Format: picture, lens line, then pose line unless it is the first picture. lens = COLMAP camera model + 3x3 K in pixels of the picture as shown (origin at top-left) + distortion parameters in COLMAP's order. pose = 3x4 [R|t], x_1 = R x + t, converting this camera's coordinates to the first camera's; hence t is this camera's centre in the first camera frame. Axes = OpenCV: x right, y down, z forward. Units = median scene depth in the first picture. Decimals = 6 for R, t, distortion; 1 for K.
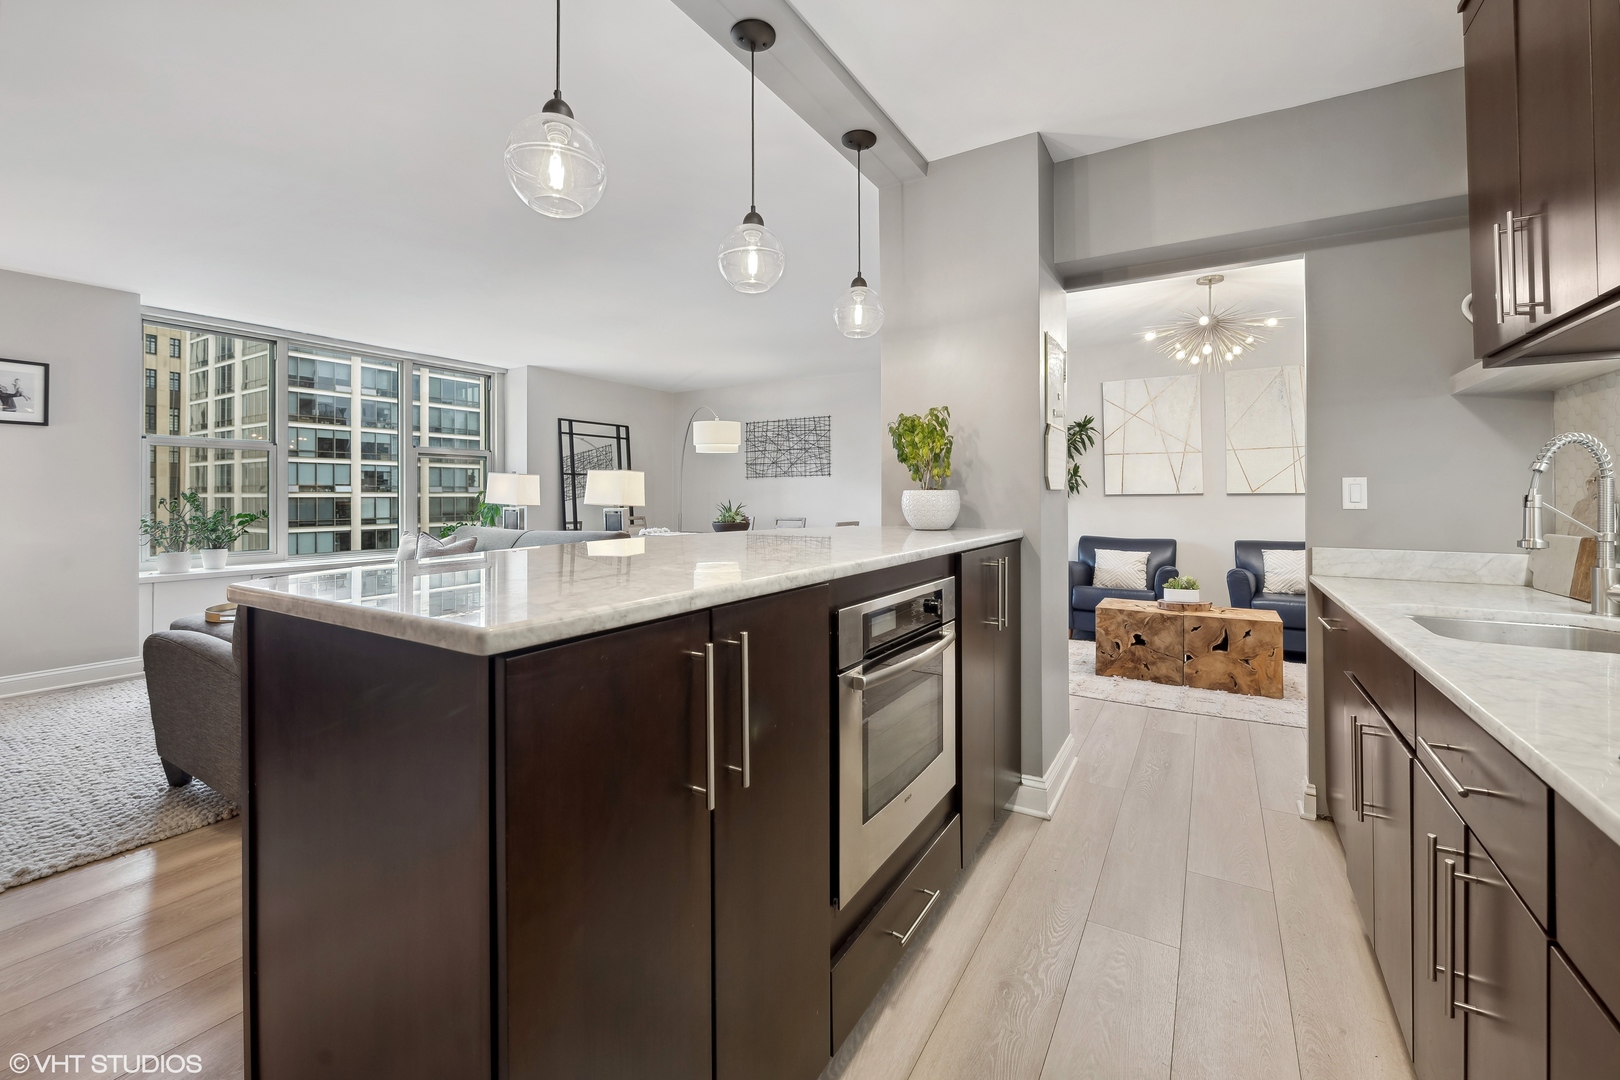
lens RADIAL K [[656.3, 0, 824.3], [0, 656.3, 488.9], [0, 0, 1]] dist [-0.019836, 0.001594]
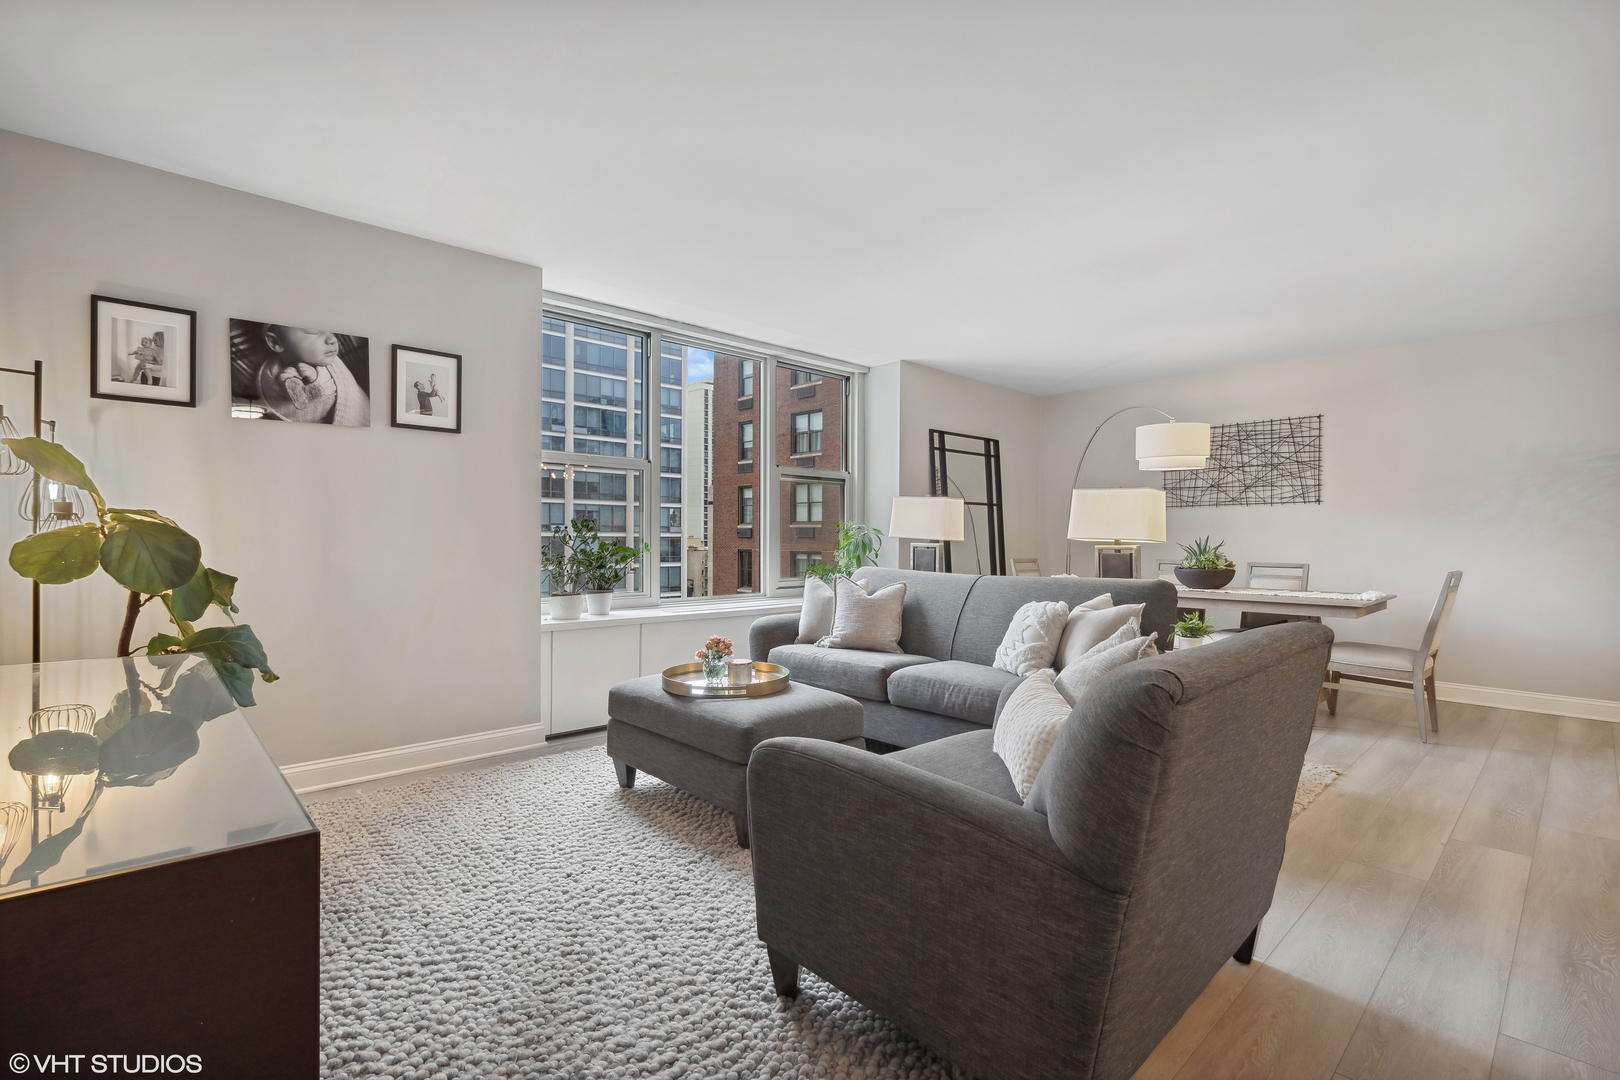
lens RADIAL K [[735.3, 0, 828.7], [0, 735.3, 539.5], [0, 0, 1]] dist [-0.013777, 0.000061]
pose [[0.963597, 0.008185, -0.267234, -0.279628], [-0.004942, 0.999906, 0.012805, 0.010957], [0.267314, -0.011018, 0.963547, 0.126479]]
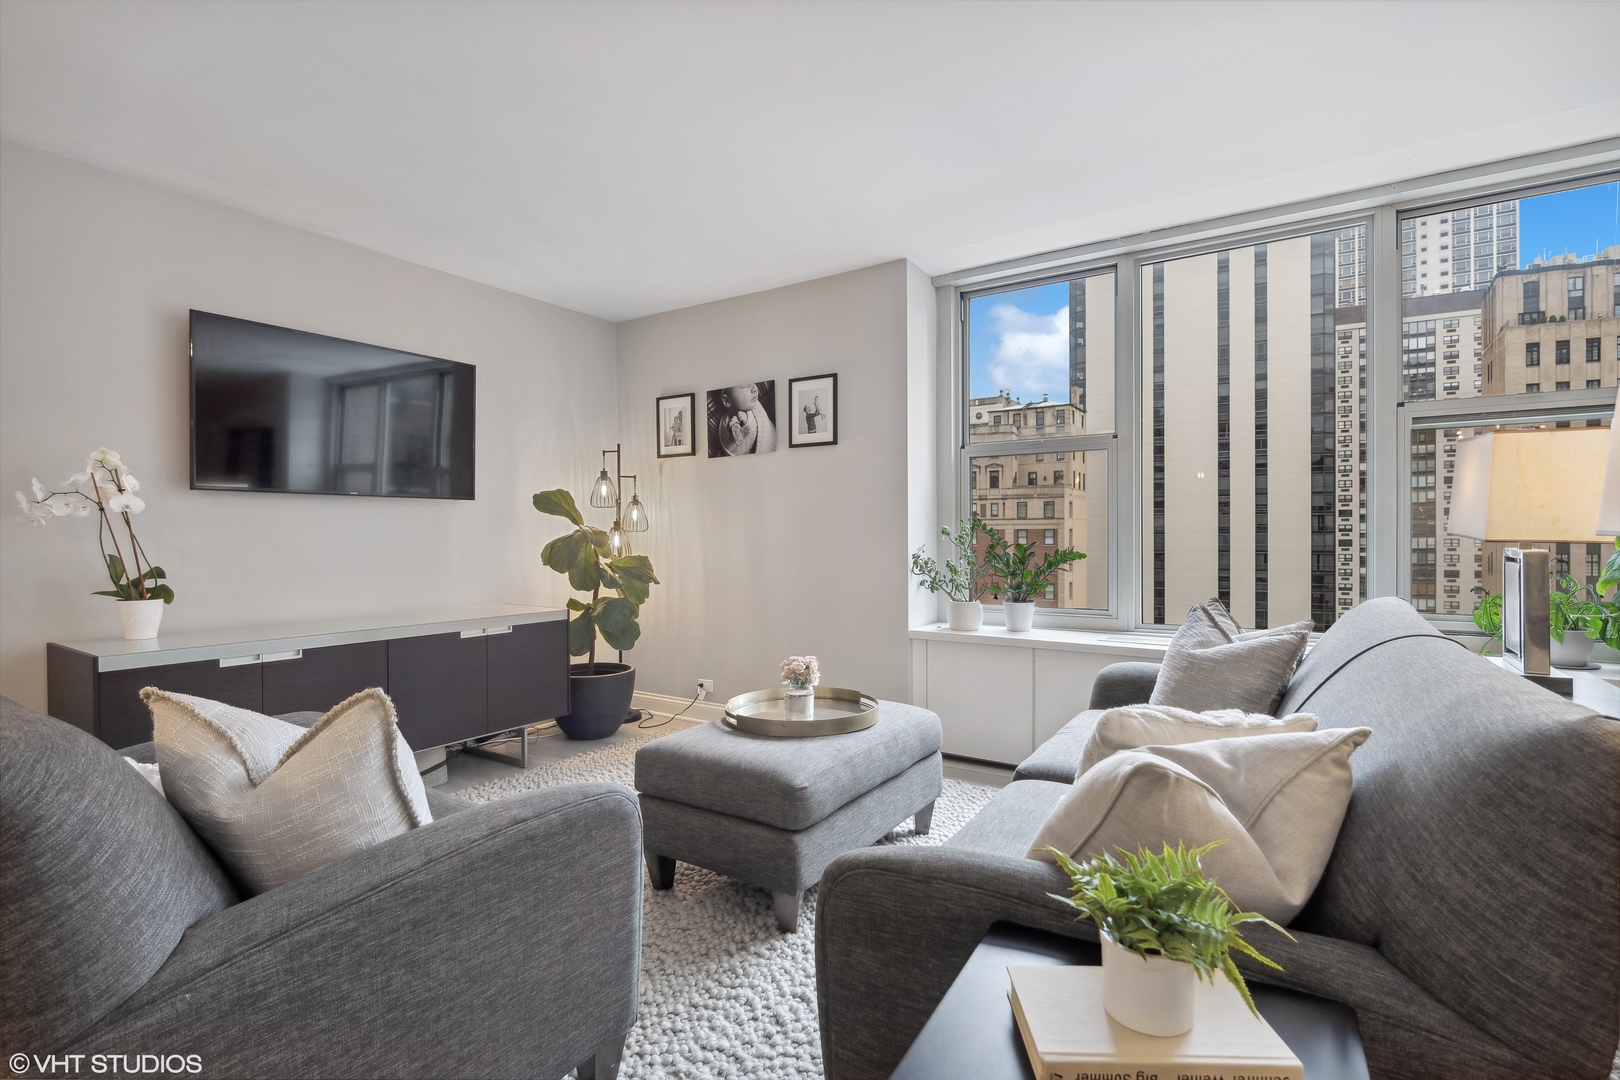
lens RADIAL K [[770.2, 0, 795.2], [0, 770.2, 545.6], [0, 0, 1]] dist [-0.002538, -0.001995]
pose [[-0.056245, 0.011817, -0.998347, -0.084678], [0.013604, 0.999846, 0.011069, 0.014542], [0.998324, -0.012959, -0.056397, 0.535029]]
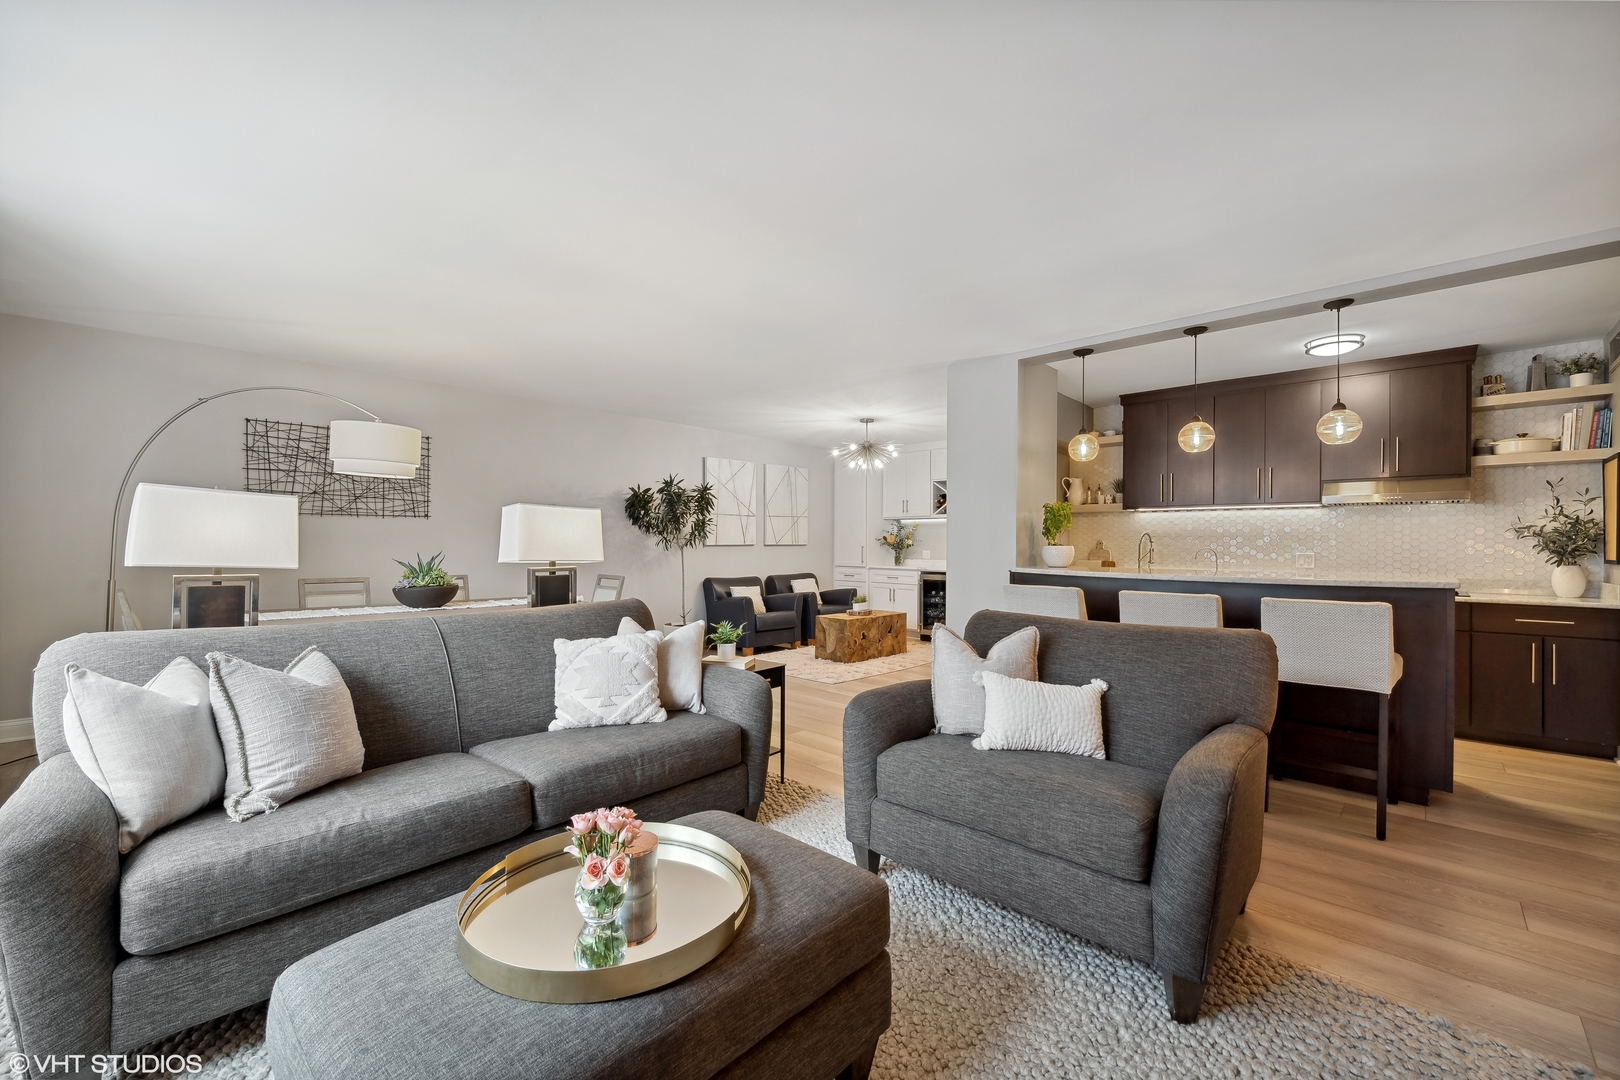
lens RADIAL K [[656.3, 0, 783.1], [0, 656.3, 544.7], [0, 0, 1]] dist [-0.019836, 0.001594]
pose [[0.232552, 0.001560, 0.972583, -0.609876], [-0.015057, 0.999885, 0.001997, 0.002684], [-0.972468, -0.015109, 0.232548, 0.436464]]
